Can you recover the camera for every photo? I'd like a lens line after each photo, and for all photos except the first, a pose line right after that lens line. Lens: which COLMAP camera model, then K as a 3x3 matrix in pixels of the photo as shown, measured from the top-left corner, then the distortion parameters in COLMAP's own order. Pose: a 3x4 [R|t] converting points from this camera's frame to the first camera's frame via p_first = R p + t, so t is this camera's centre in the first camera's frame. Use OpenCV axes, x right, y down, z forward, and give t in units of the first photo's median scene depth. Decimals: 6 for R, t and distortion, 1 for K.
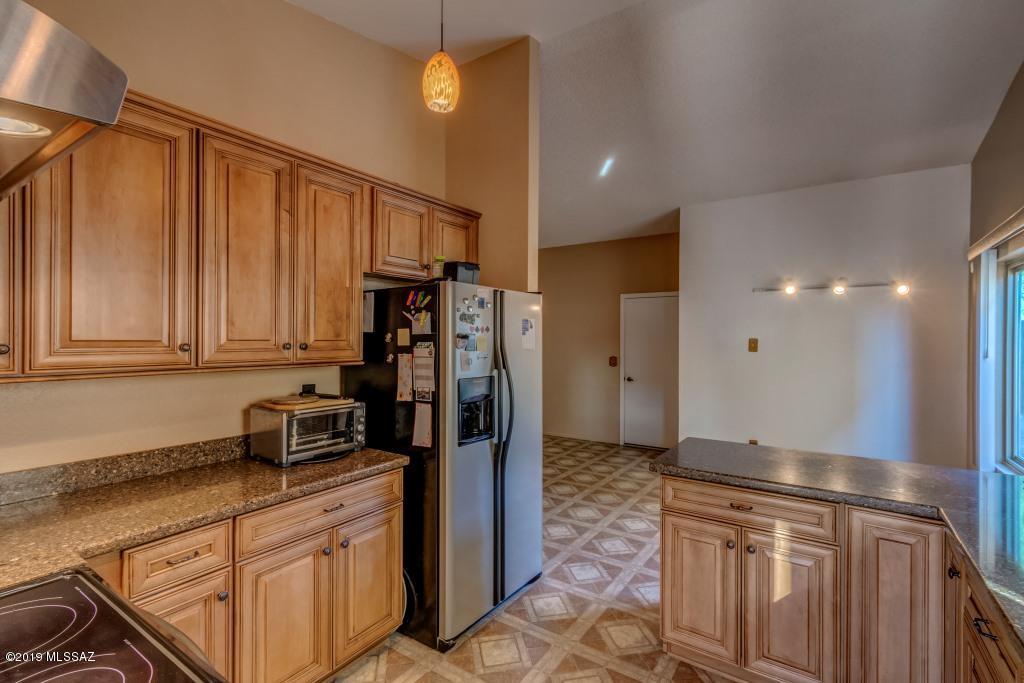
lens RADIAL K [[469.2, 0, 525.1], [0, 469.2, 340.7], [0, 0, 1]] dist [0.001522, 0.002420]
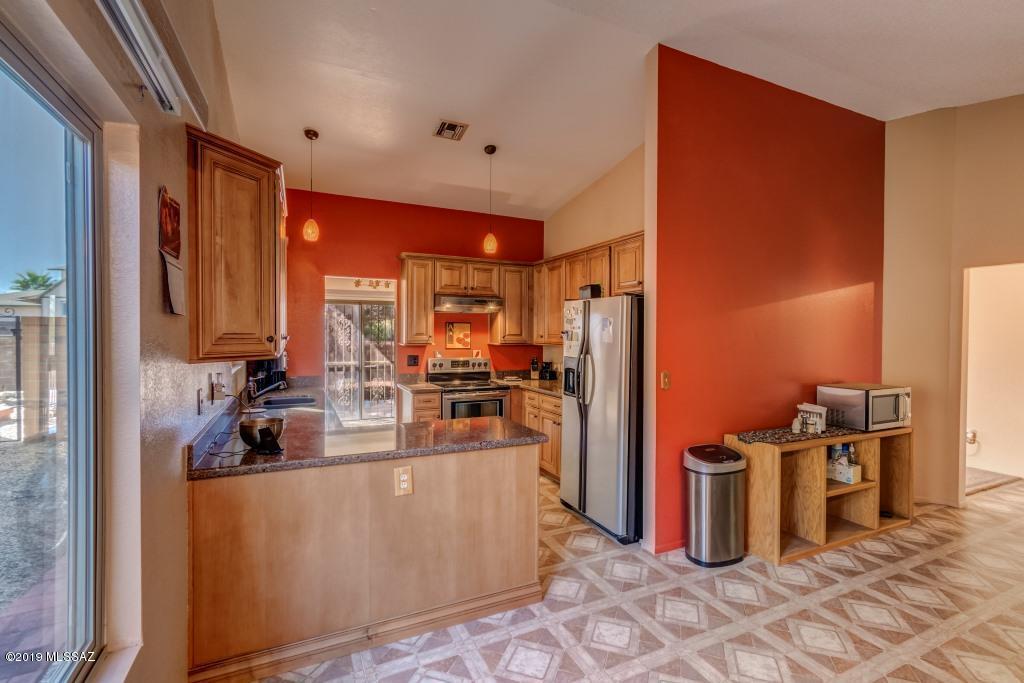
lens RADIAL K [[469.2, 0, 516.5], [0, 469.2, 342.2], [0, 0, 1]] dist [0.001522, 0.002420]
pose [[-0.520130, 0.010536, -0.854022, 0.925697], [-0.011388, 0.999749, 0.019269, -0.002345], [0.854011, 0.019748, -0.519880, 1.114982]]
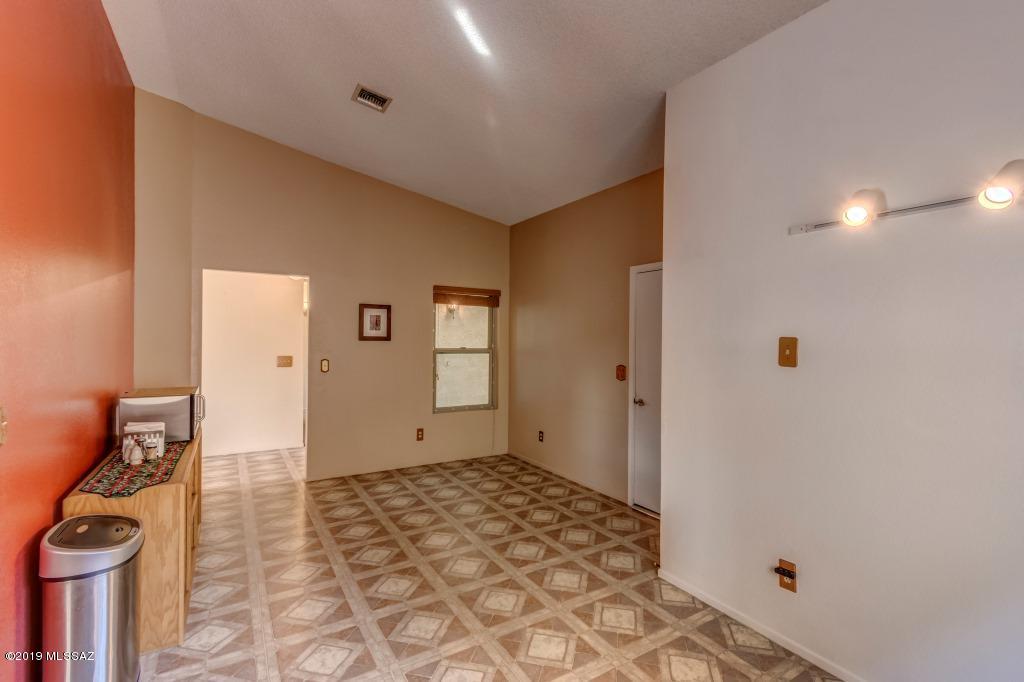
lens RADIAL K [[469.2, 0, 522.6], [0, 469.2, 337.2], [0, 0, 1]] dist [0.001522, 0.002420]
pose [[0.909281, 0.006819, -0.416126, 0.634726], [-0.008985, 0.999954, -0.003247, -0.001325], [0.416085, 0.006692, 0.909301, 0.691268]]
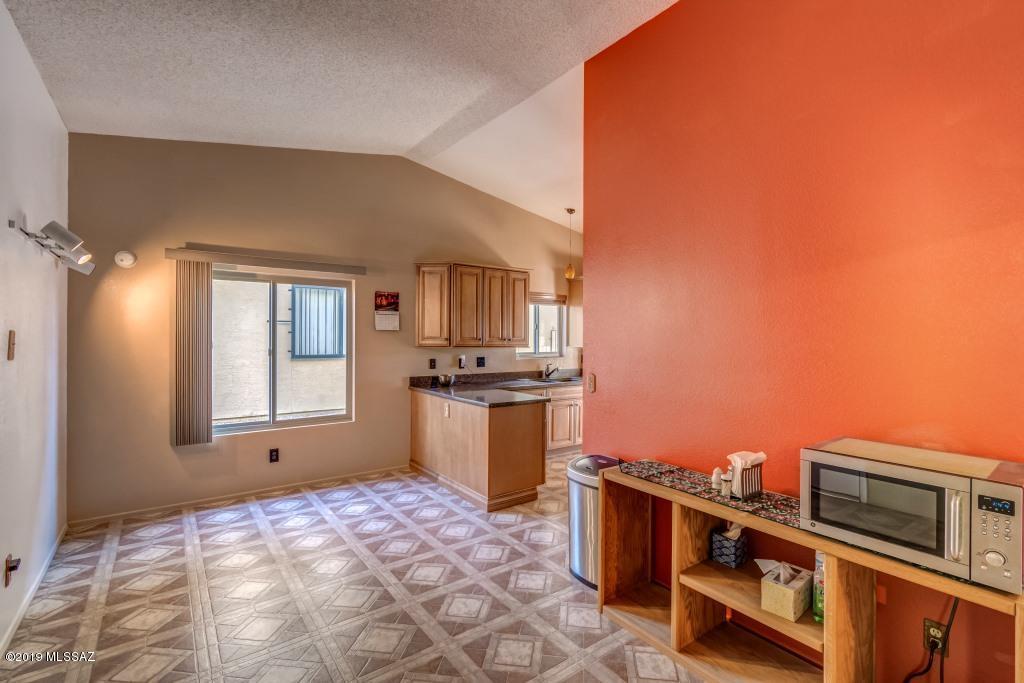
lens RADIAL K [[469.2, 0, 517.8], [0, 469.2, 339.1], [0, 0, 1]] dist [0.001522, 0.002420]
pose [[-0.940586, -0.012730, 0.339317, -0.176635], [-0.009782, 0.999898, 0.010398, -0.008314], [-0.339414, 0.006461, -0.940615, 1.809576]]
